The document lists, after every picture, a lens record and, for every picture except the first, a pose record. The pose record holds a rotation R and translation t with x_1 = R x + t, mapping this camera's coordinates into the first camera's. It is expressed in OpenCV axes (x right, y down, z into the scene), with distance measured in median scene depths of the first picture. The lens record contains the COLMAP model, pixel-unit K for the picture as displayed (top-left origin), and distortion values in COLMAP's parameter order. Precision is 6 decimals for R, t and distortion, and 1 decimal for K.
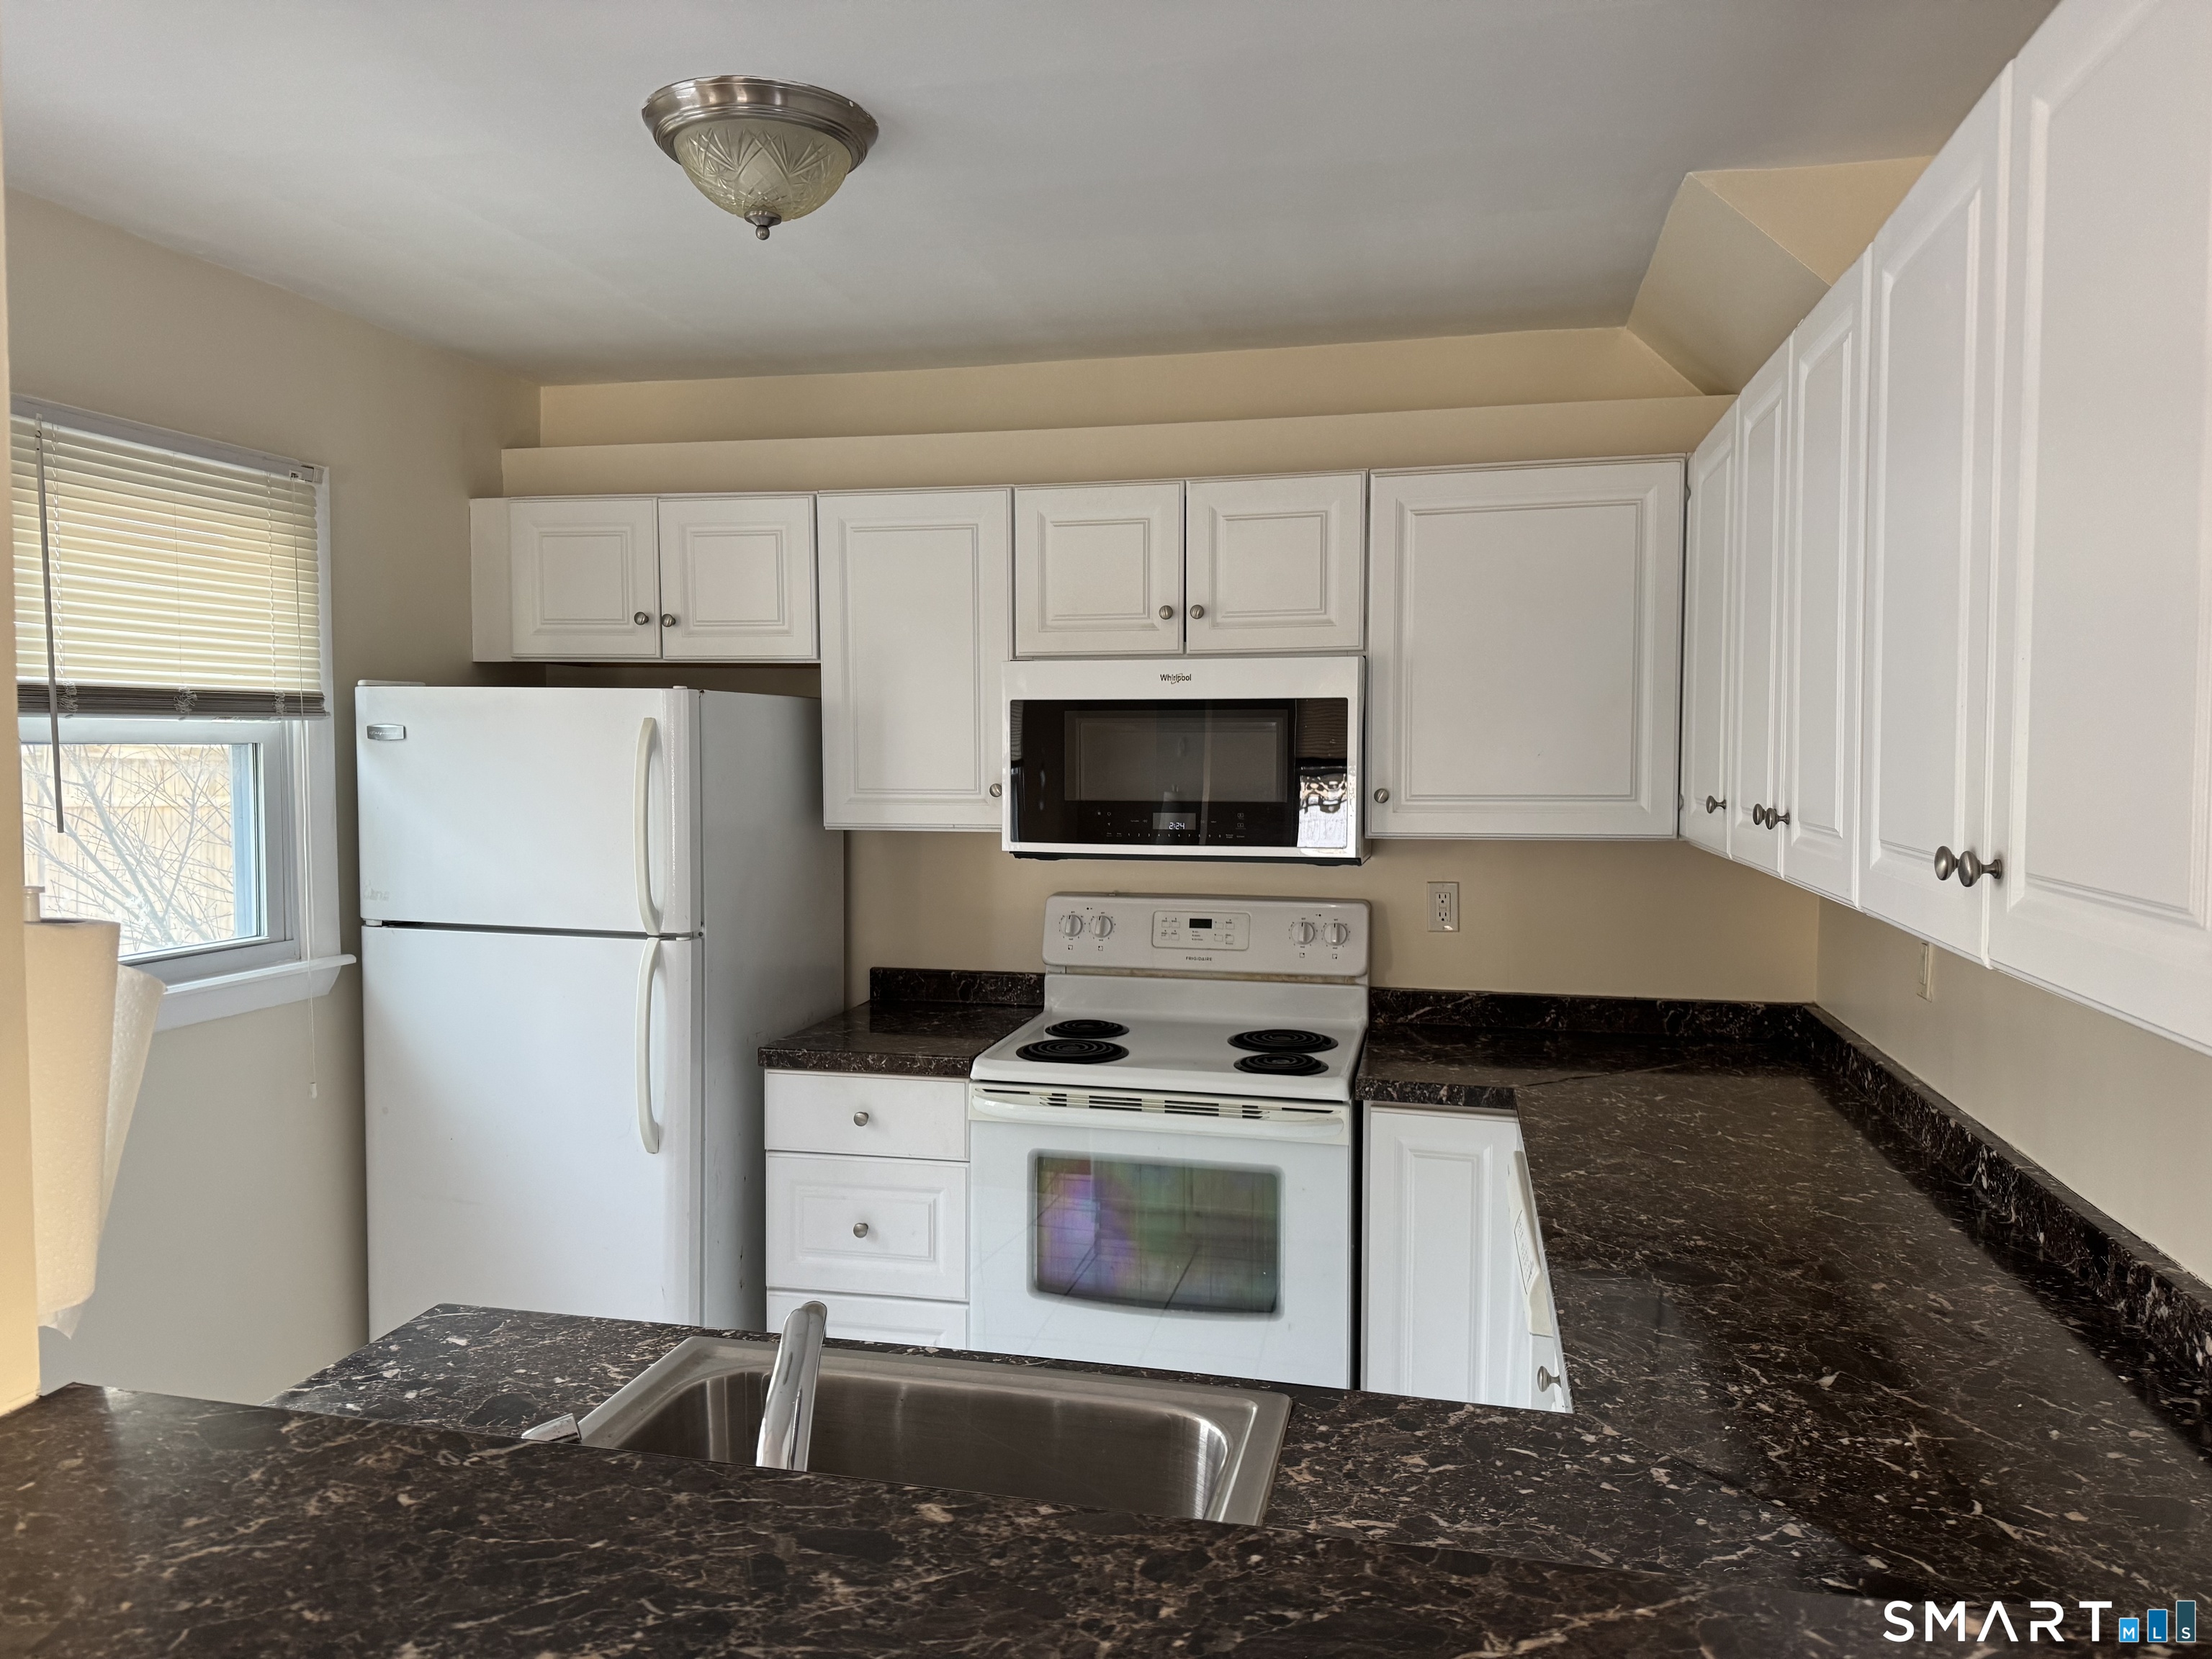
lens RADIAL K [[1561.8, 0, 1114.9], [0, 1561.8, 831.1], [0, 0, 1]] dist [0.079311, -0.024433]
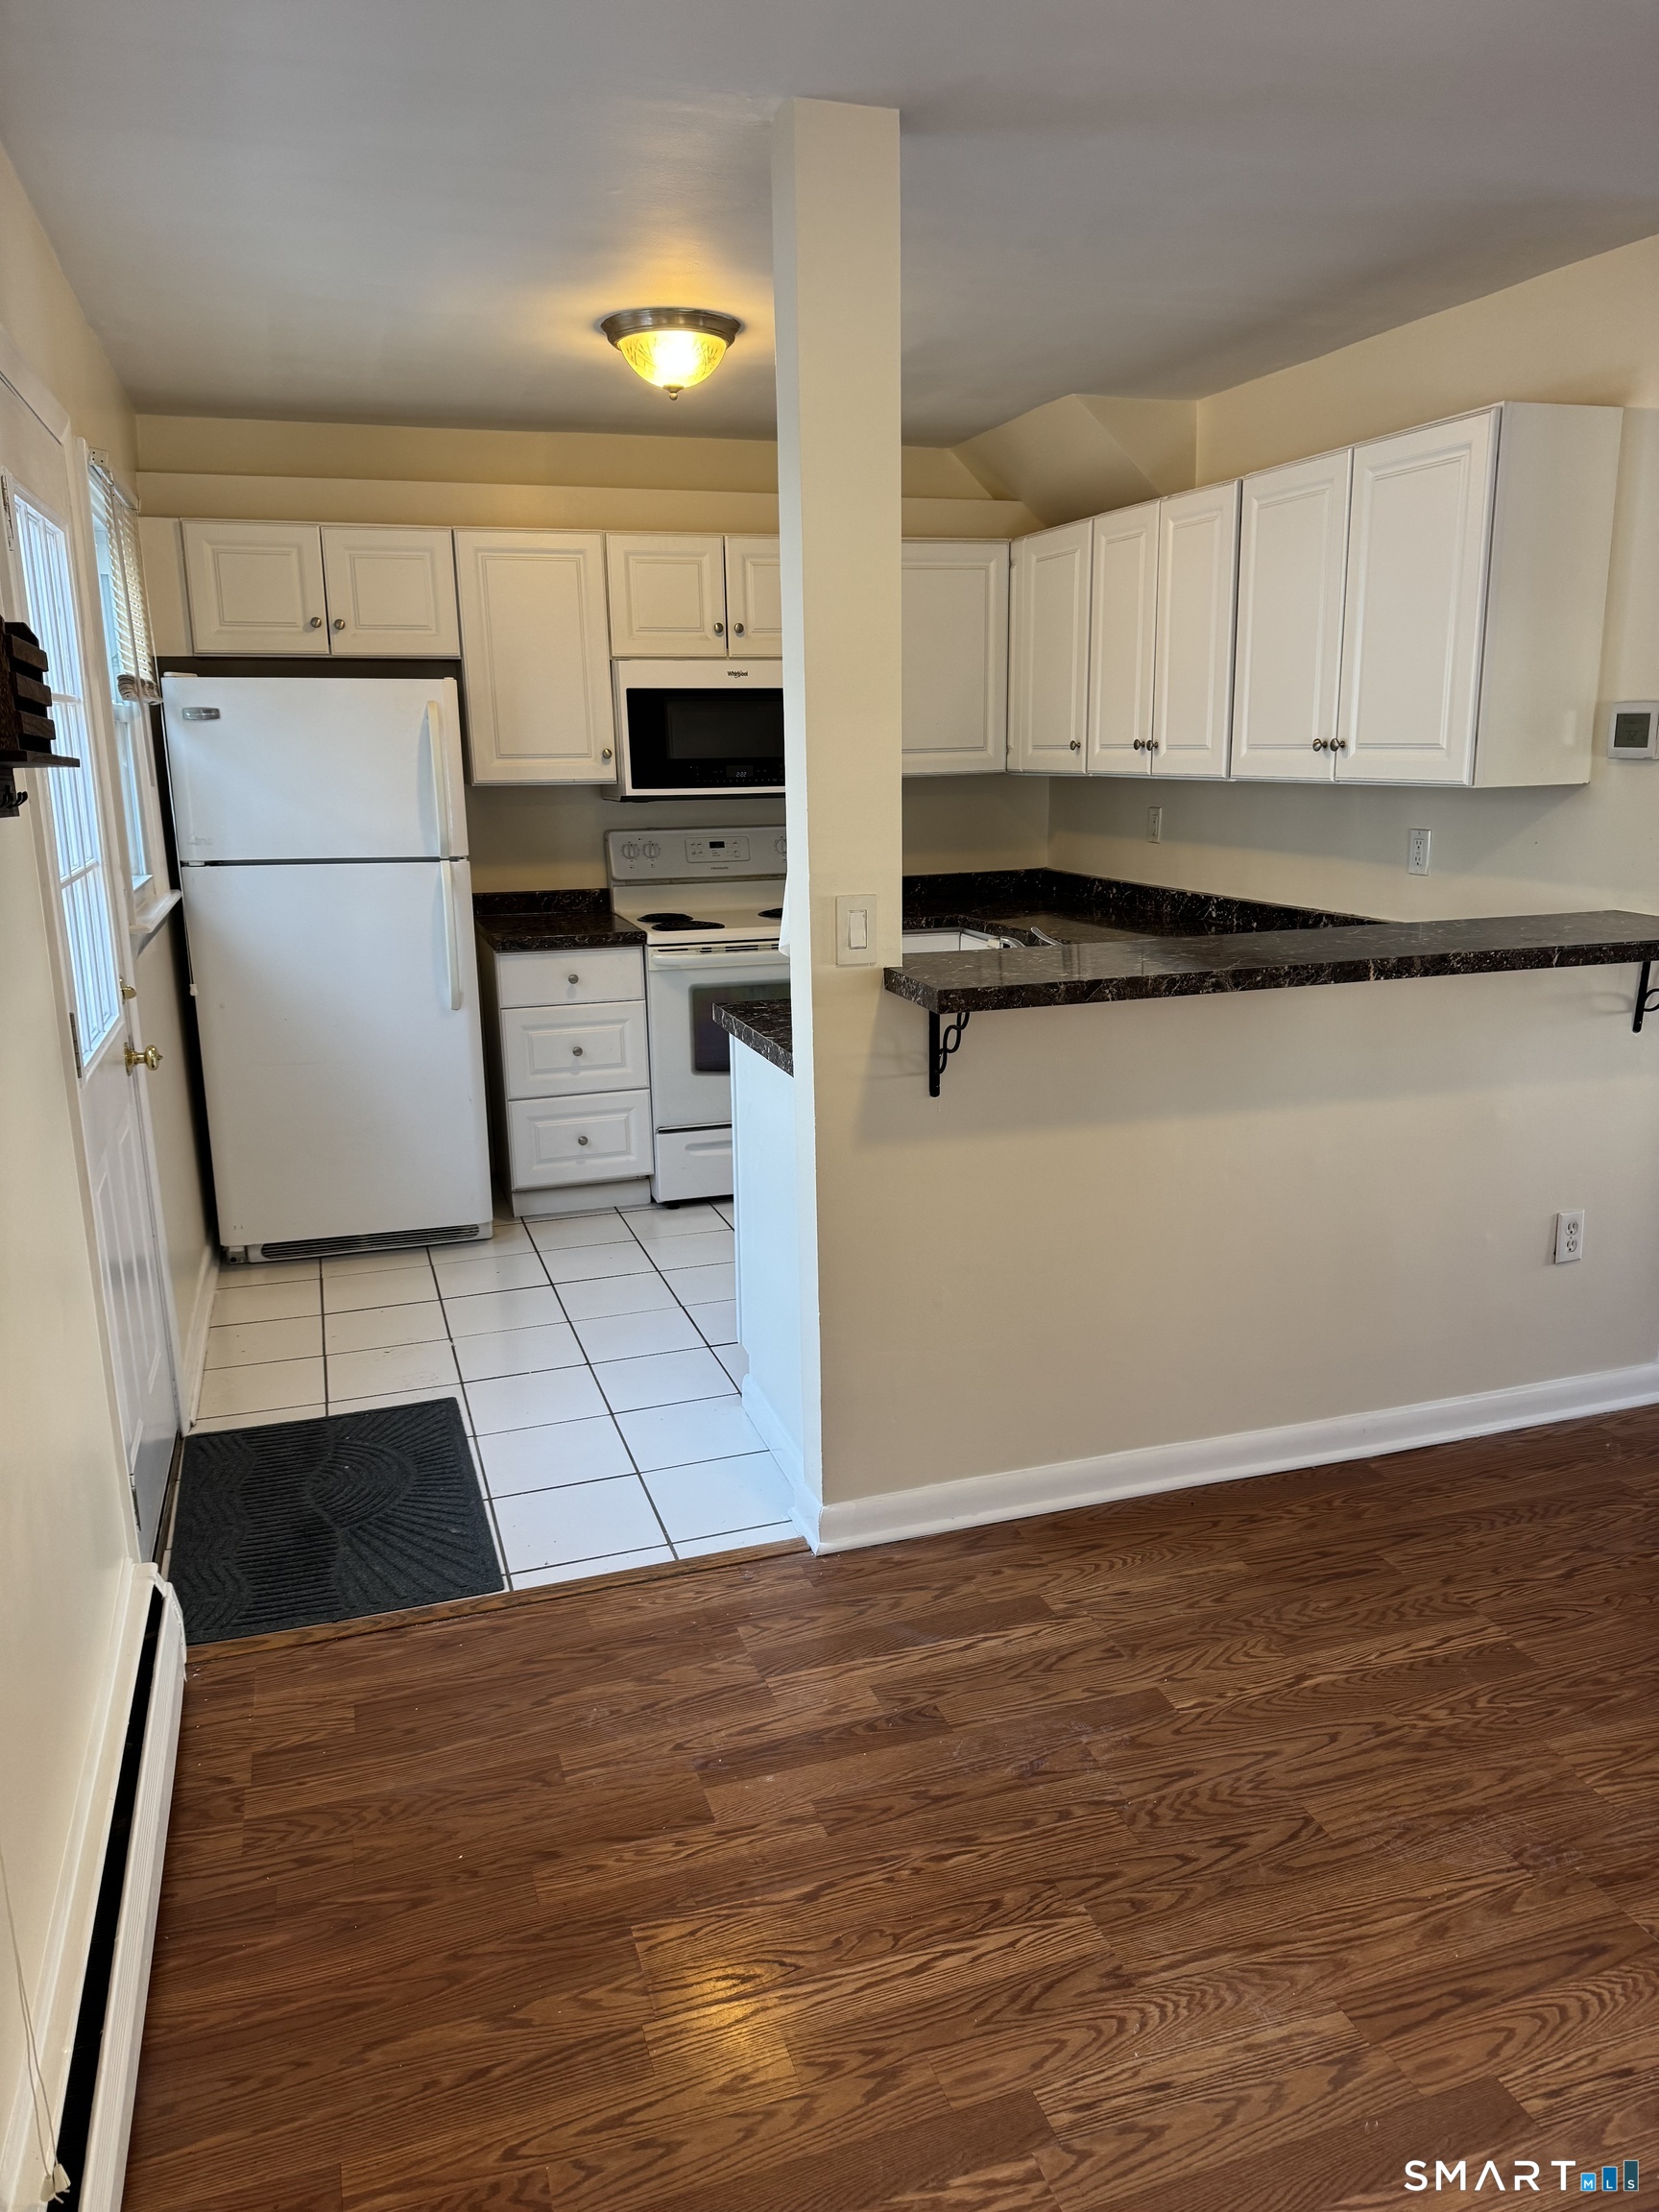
lens RADIAL K [[1561.8, 0, 828.7], [0, 1561.8, 1109.2], [0, 0, 1]] dist [0.079311, -0.024433]
pose [[0.858069, -0.134306, 0.495661, -0.694088], [0.047179, 0.981730, 0.184339, 0.039990], [-0.511363, -0.134790, 0.848728, -0.404998]]
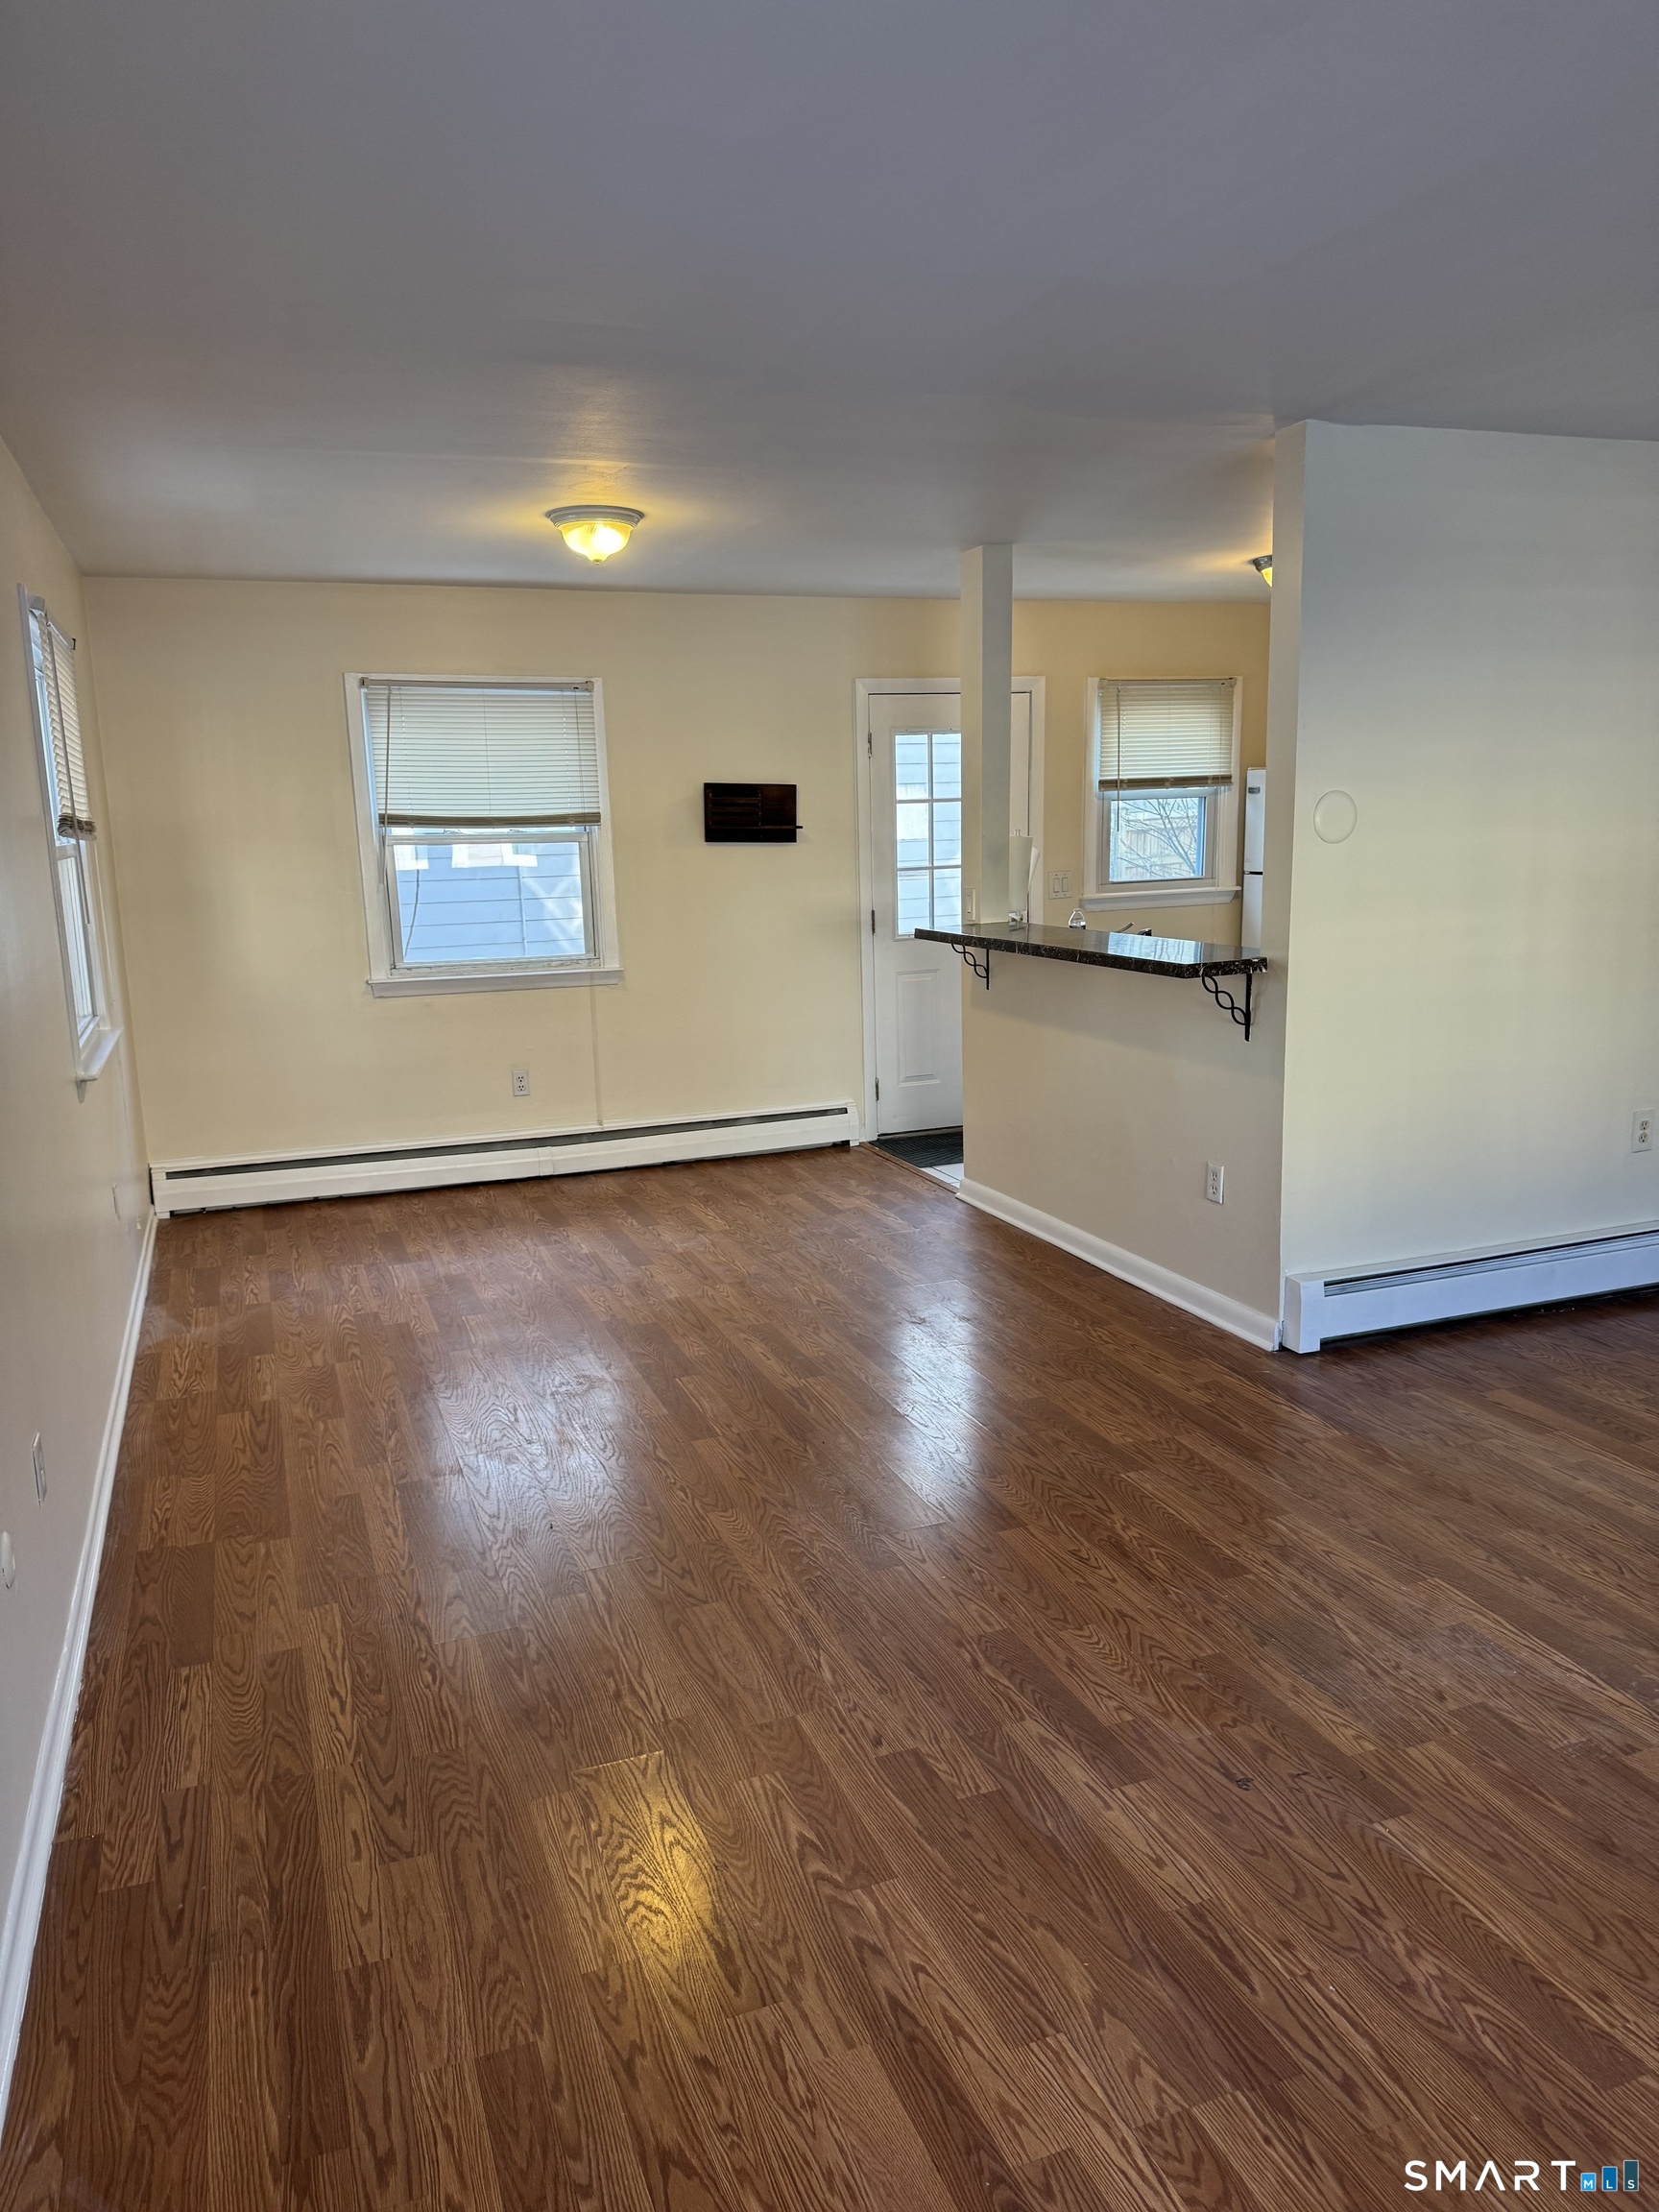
lens RADIAL K [[1561.8, 0, 829.1], [0, 1561.8, 1106.9], [0, 0, 1]] dist [0.079311, -0.024433]
pose [[0.539116, 0.136555, -0.831087, 1.211468], [-0.020516, 0.988605, 0.149129, 0.067491], [0.841981, -0.063347, 0.535775, -0.821413]]
